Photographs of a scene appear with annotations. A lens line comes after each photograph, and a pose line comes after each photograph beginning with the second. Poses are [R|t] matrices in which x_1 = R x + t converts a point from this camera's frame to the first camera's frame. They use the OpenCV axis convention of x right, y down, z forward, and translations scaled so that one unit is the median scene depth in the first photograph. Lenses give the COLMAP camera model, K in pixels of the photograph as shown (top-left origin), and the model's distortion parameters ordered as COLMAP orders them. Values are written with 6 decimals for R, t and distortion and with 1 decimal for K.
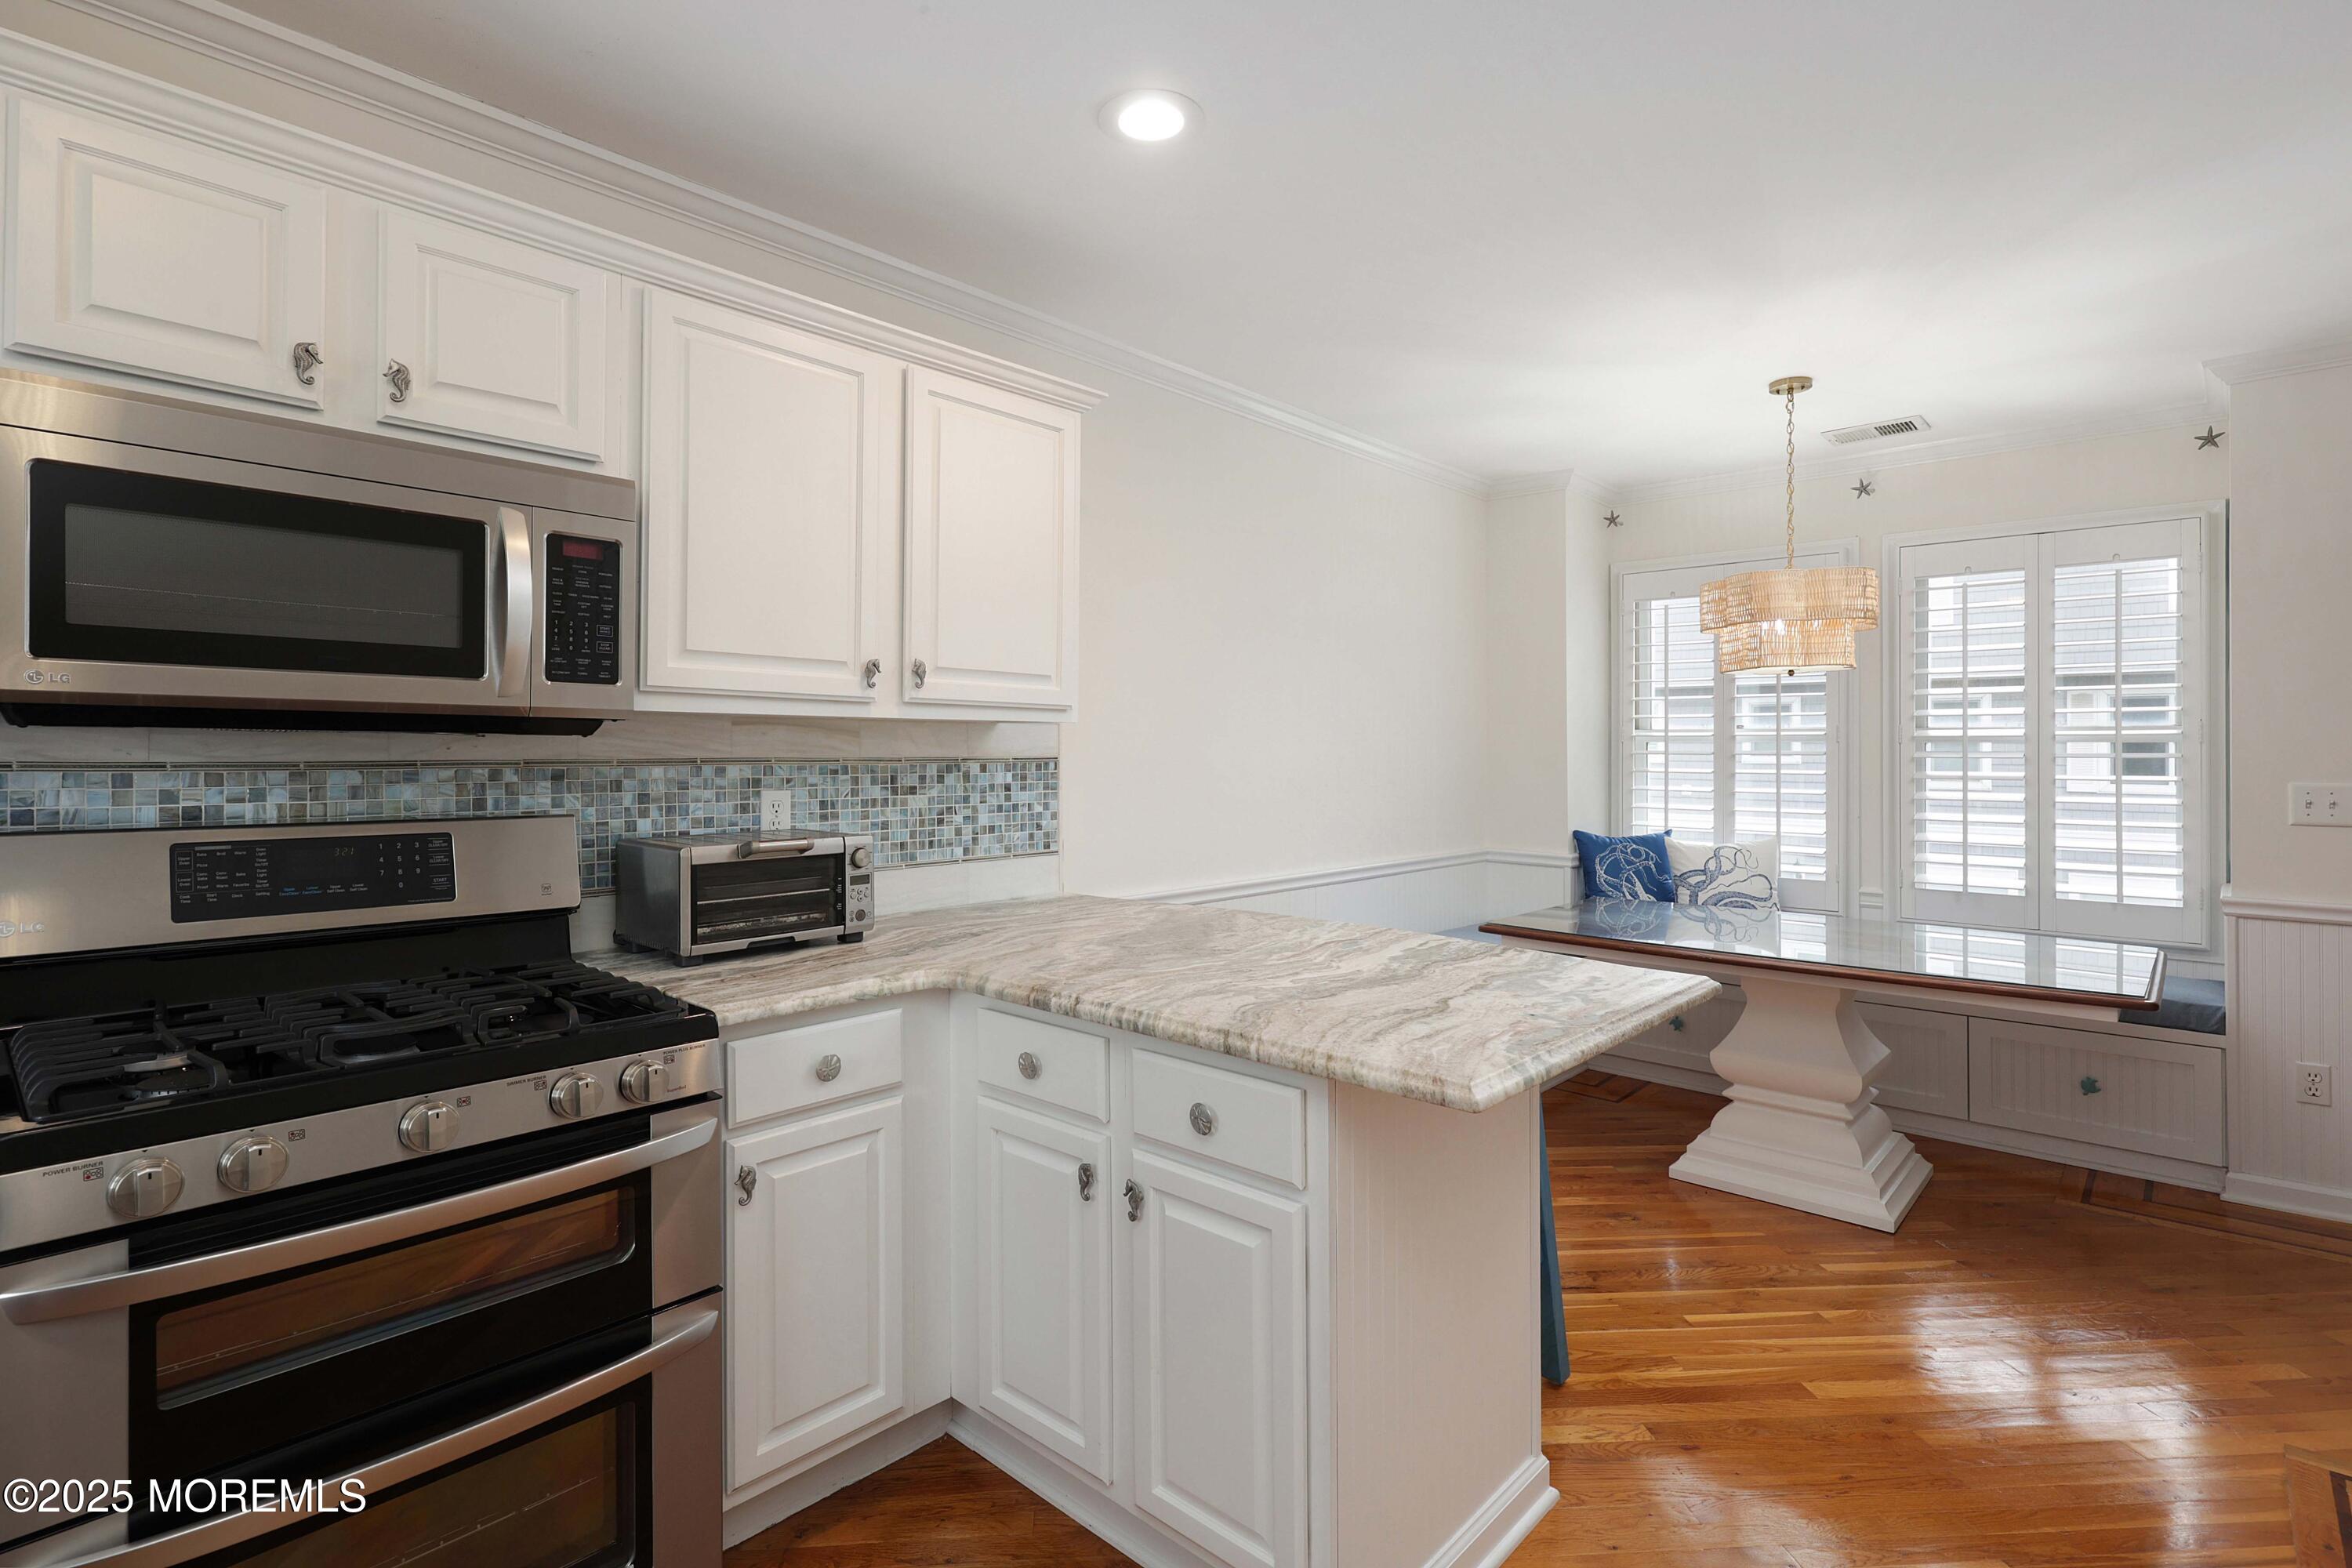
lens RADIAL K [[1133.4, 0, 1170.7], [0, 1133.4, 745.4], [0, 0, 1]] dist [0.004115, -0.000563]
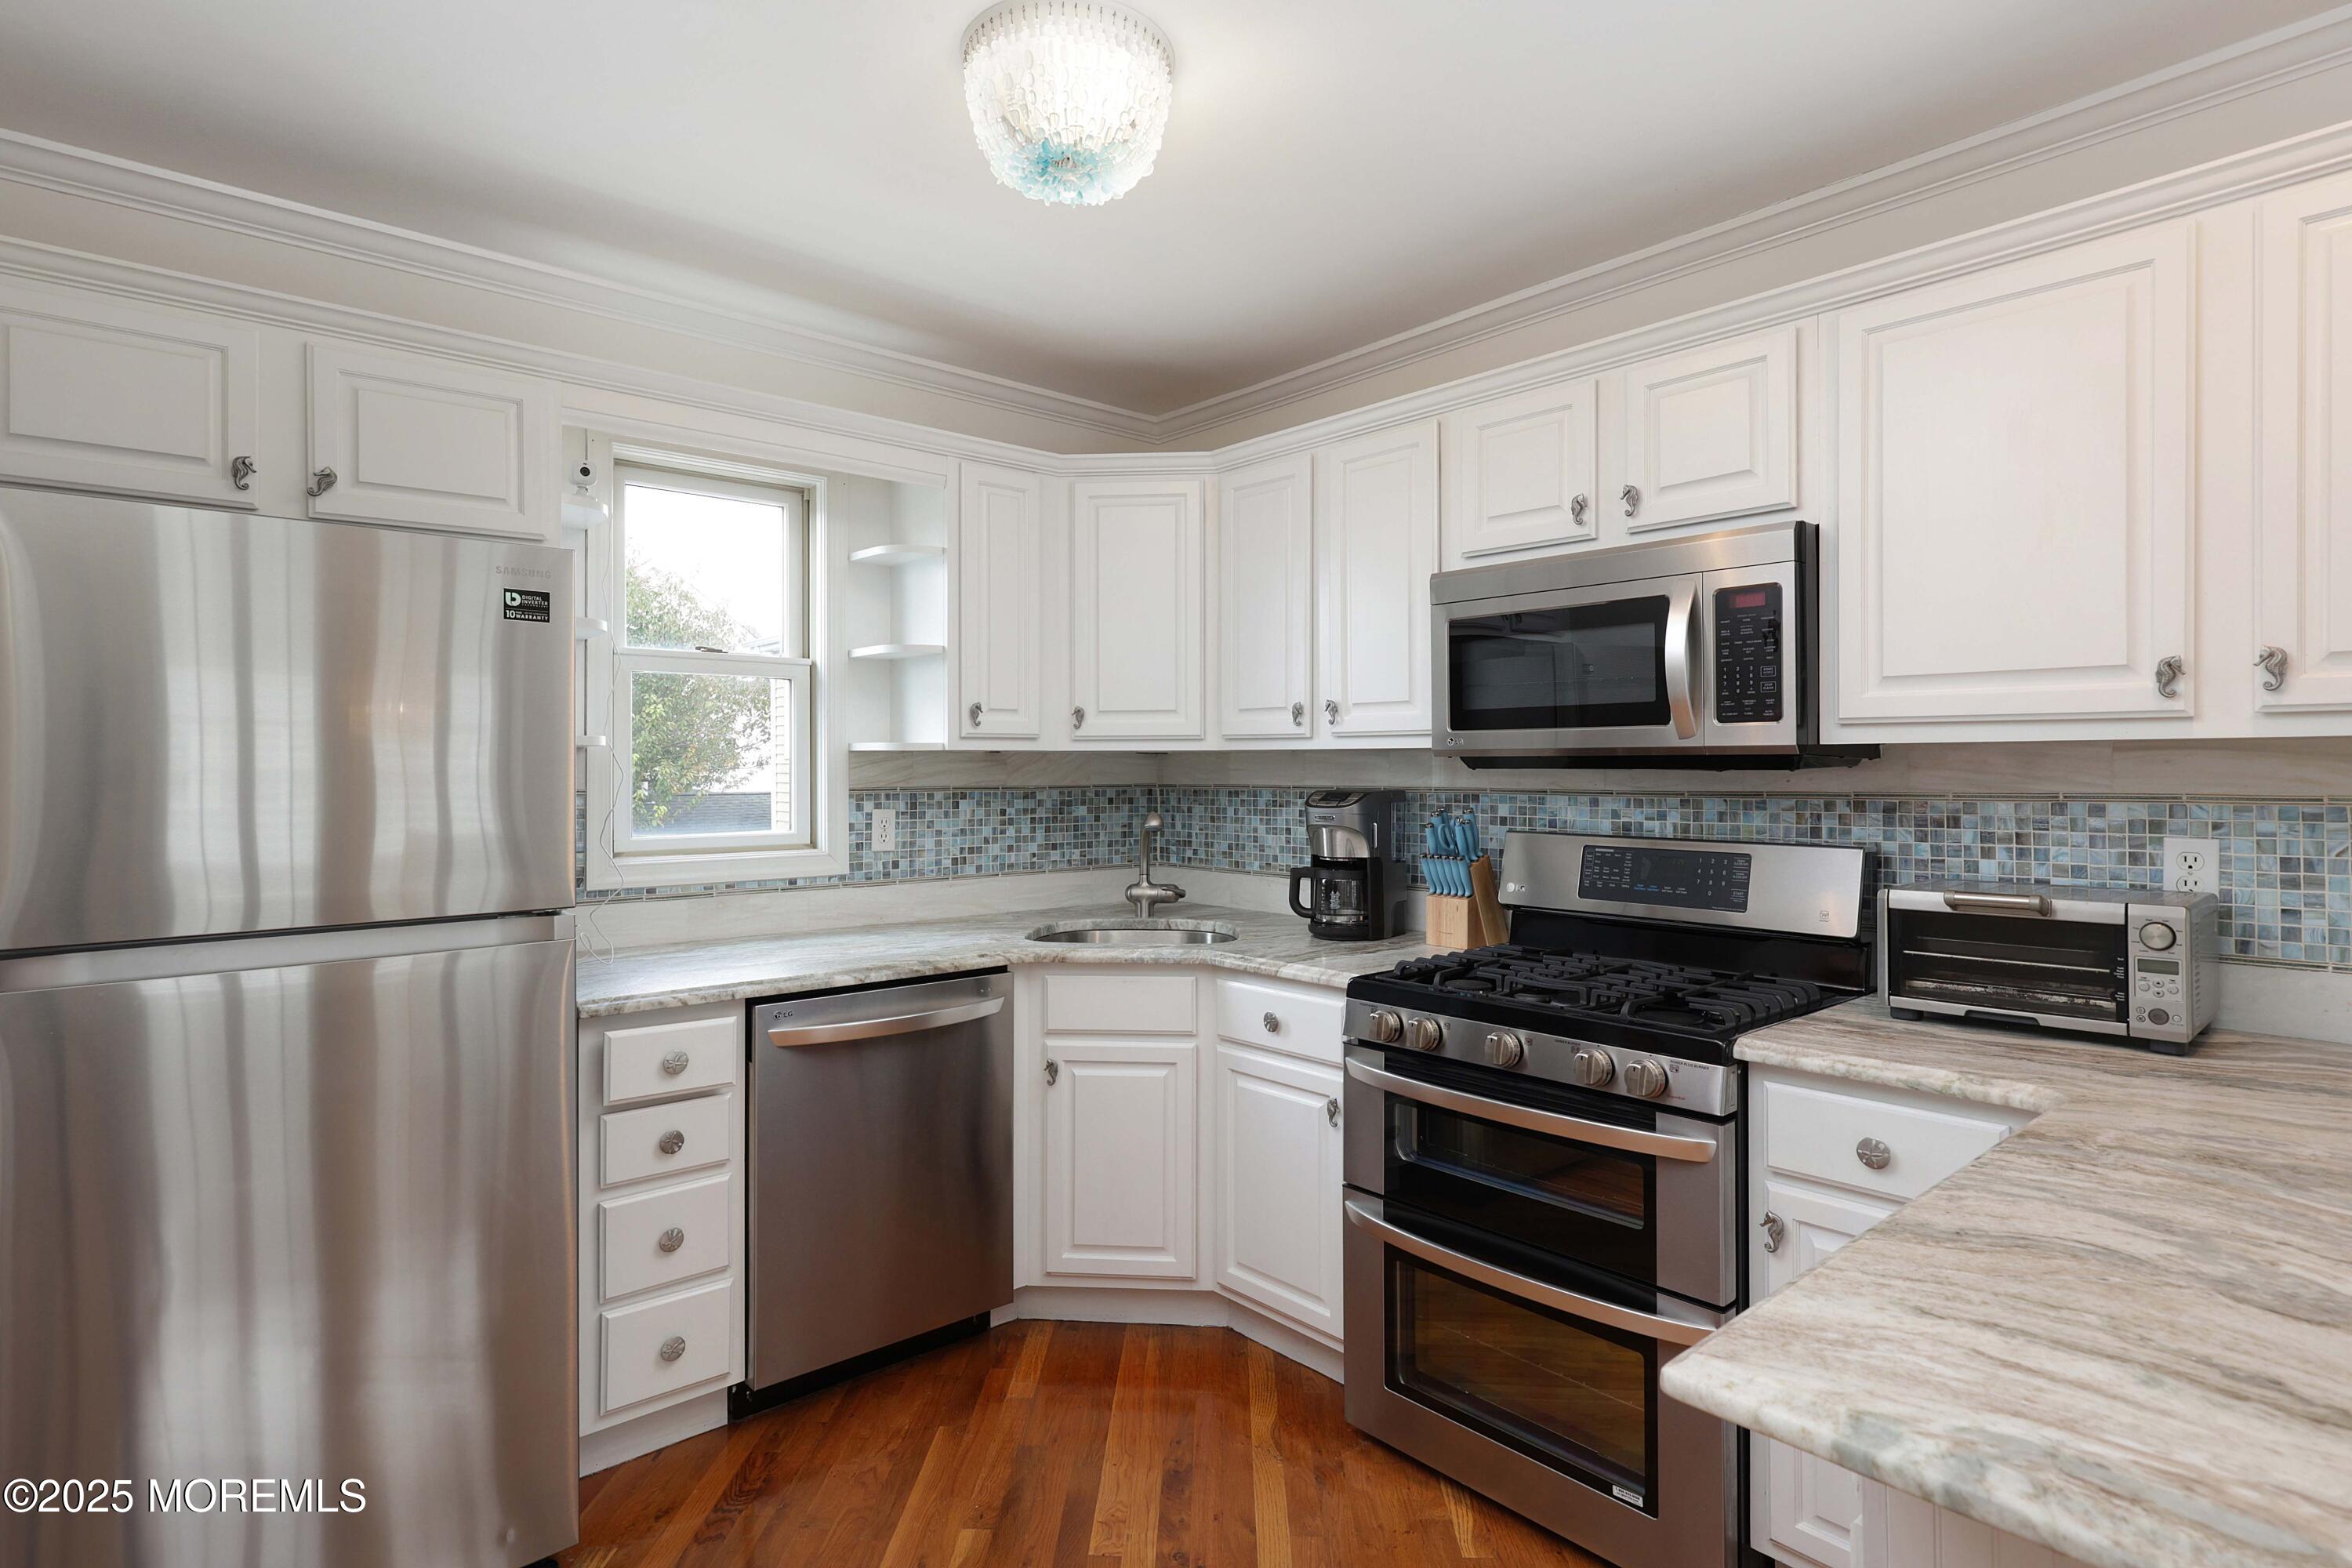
lens RADIAL K [[1201.3, 0, 1170.5], [0, 1201.3, 754.7], [0, 0, 1]] dist [-0.000790, 0.001211]
pose [[-0.115967, -0.016970, -0.993108, 0.543629], [0.006149, 0.999823, -0.017803, -0.005317], [0.993234, -0.008171, -0.115842, 0.462512]]
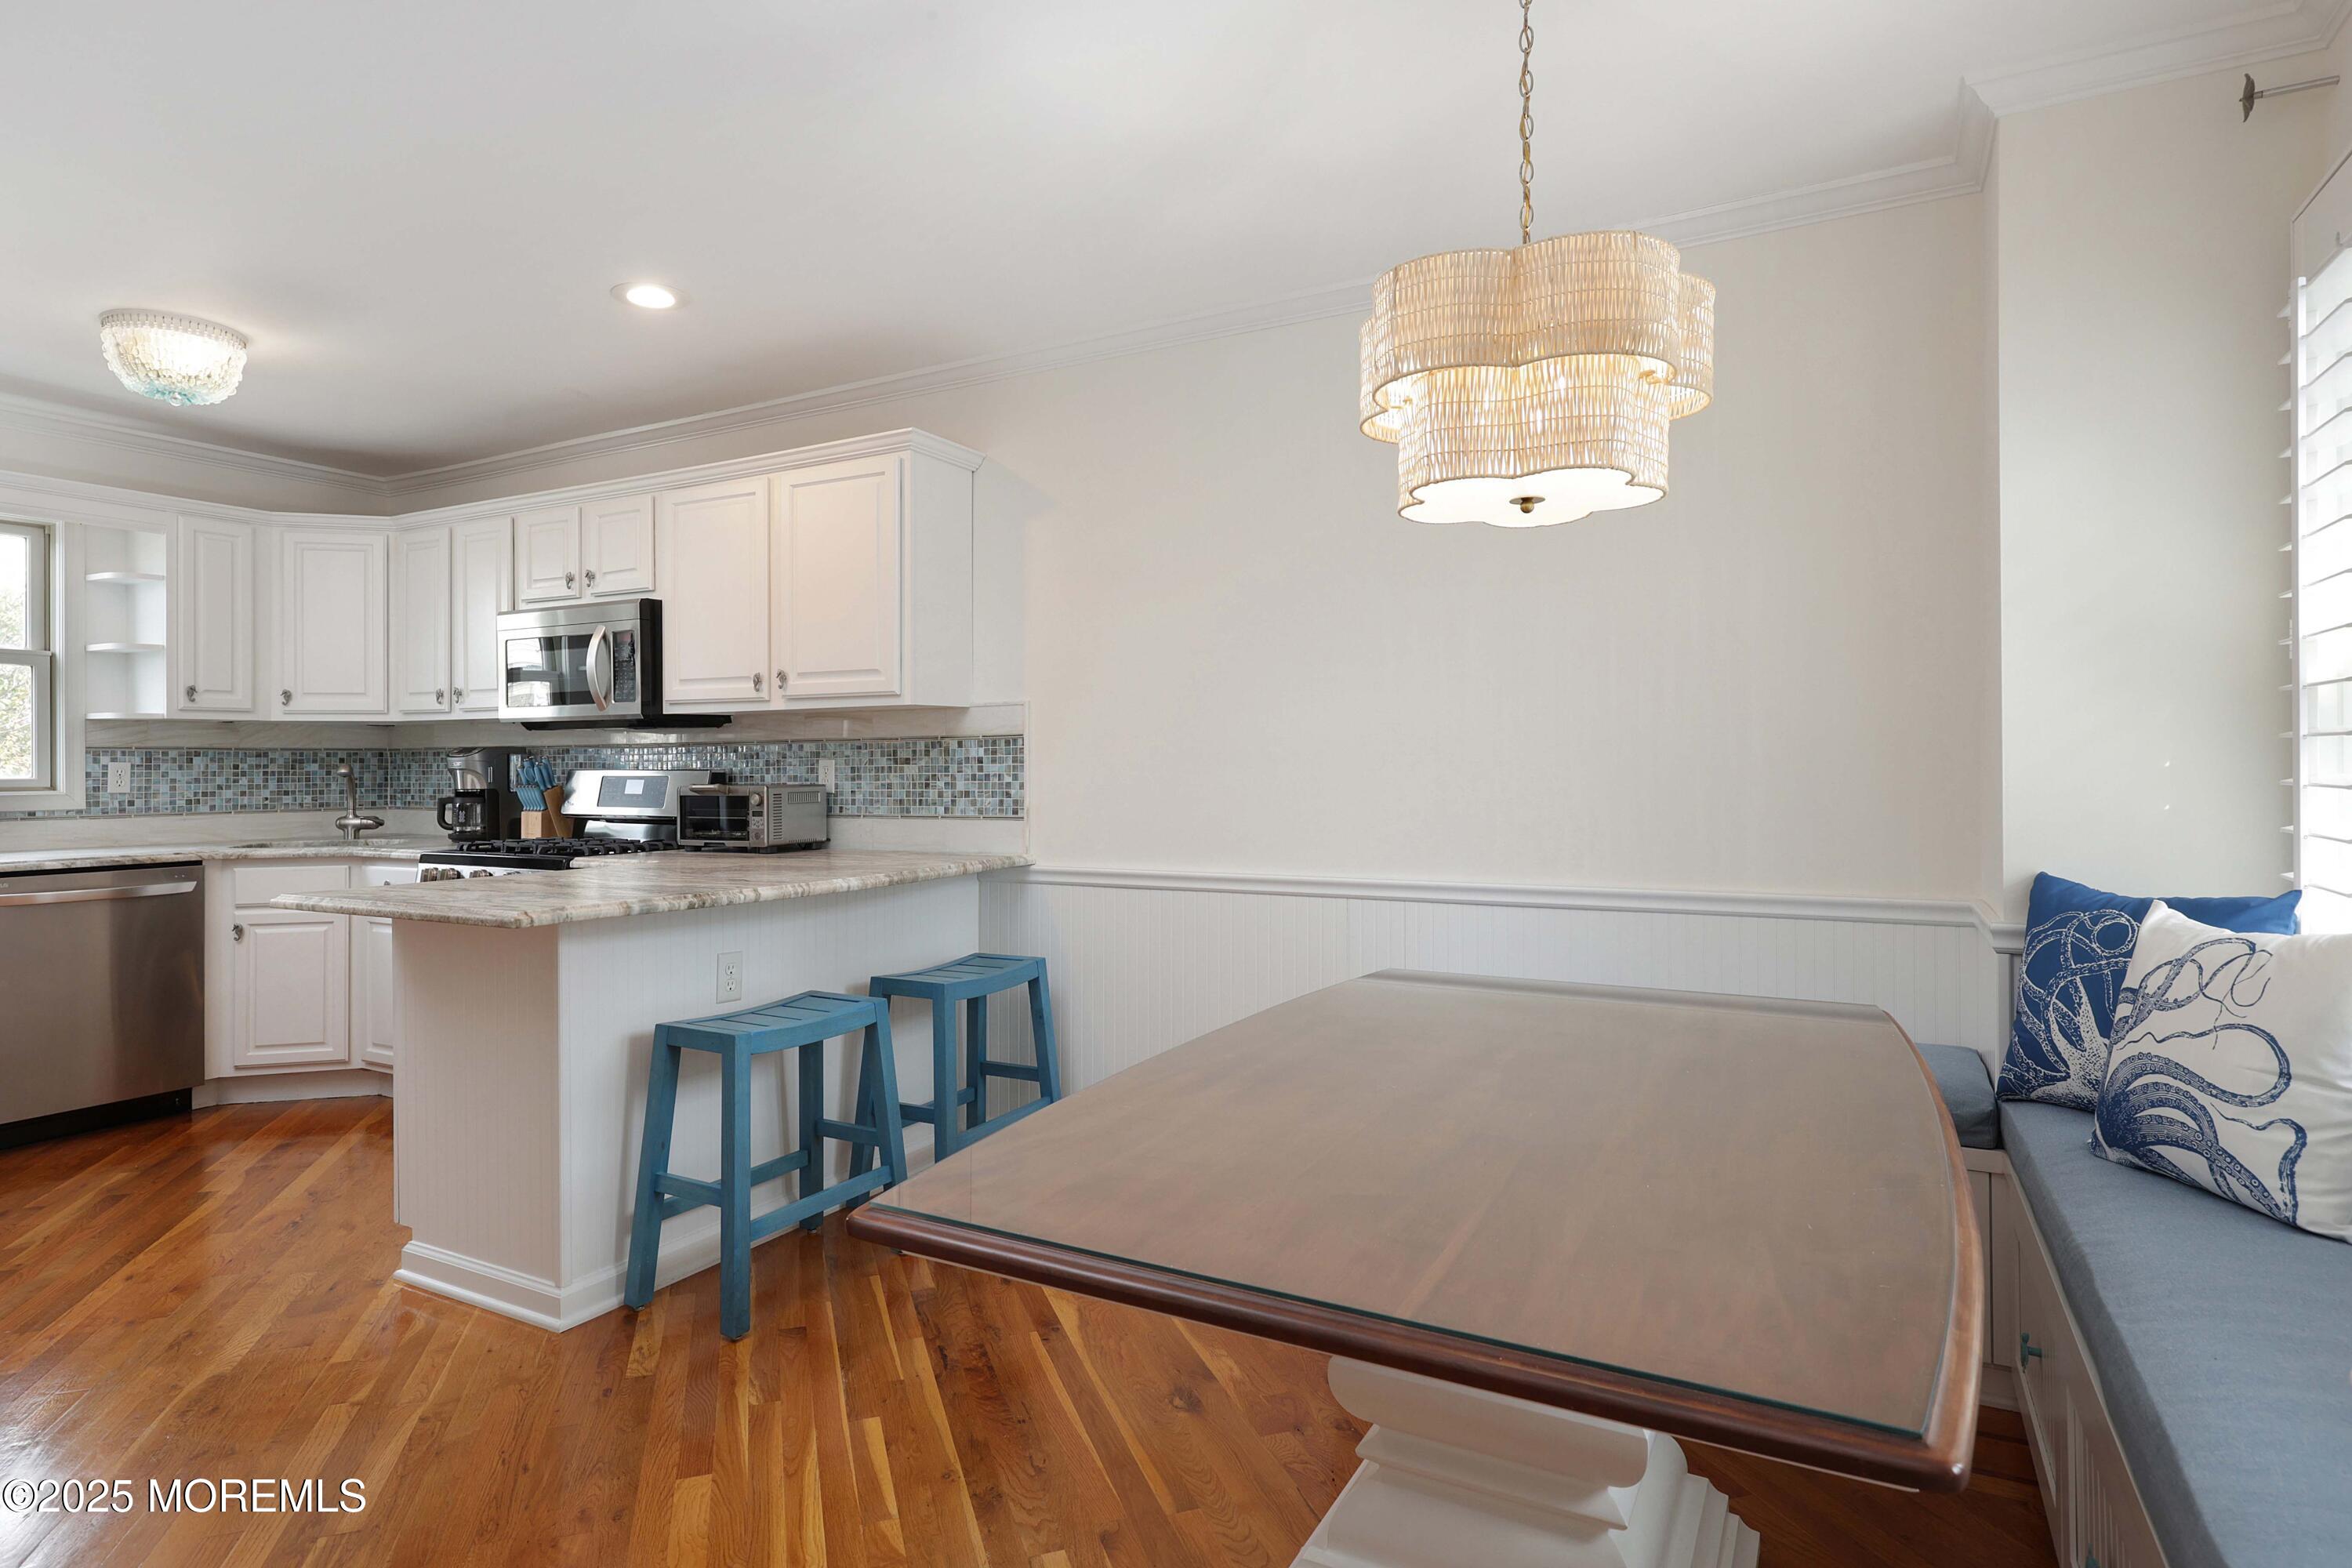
lens RADIAL K [[1263.6, 0, 1164.4], [0, 1263.6, 750.2], [0, 0, 1]] dist [0.002423, 0.000168]
pose [[0.229054, -0.017687, -0.973253, 1.542384], [0.012052, 0.999810, -0.015334, 0.063133], [0.973339, -0.008217, 0.229224, 1.129967]]
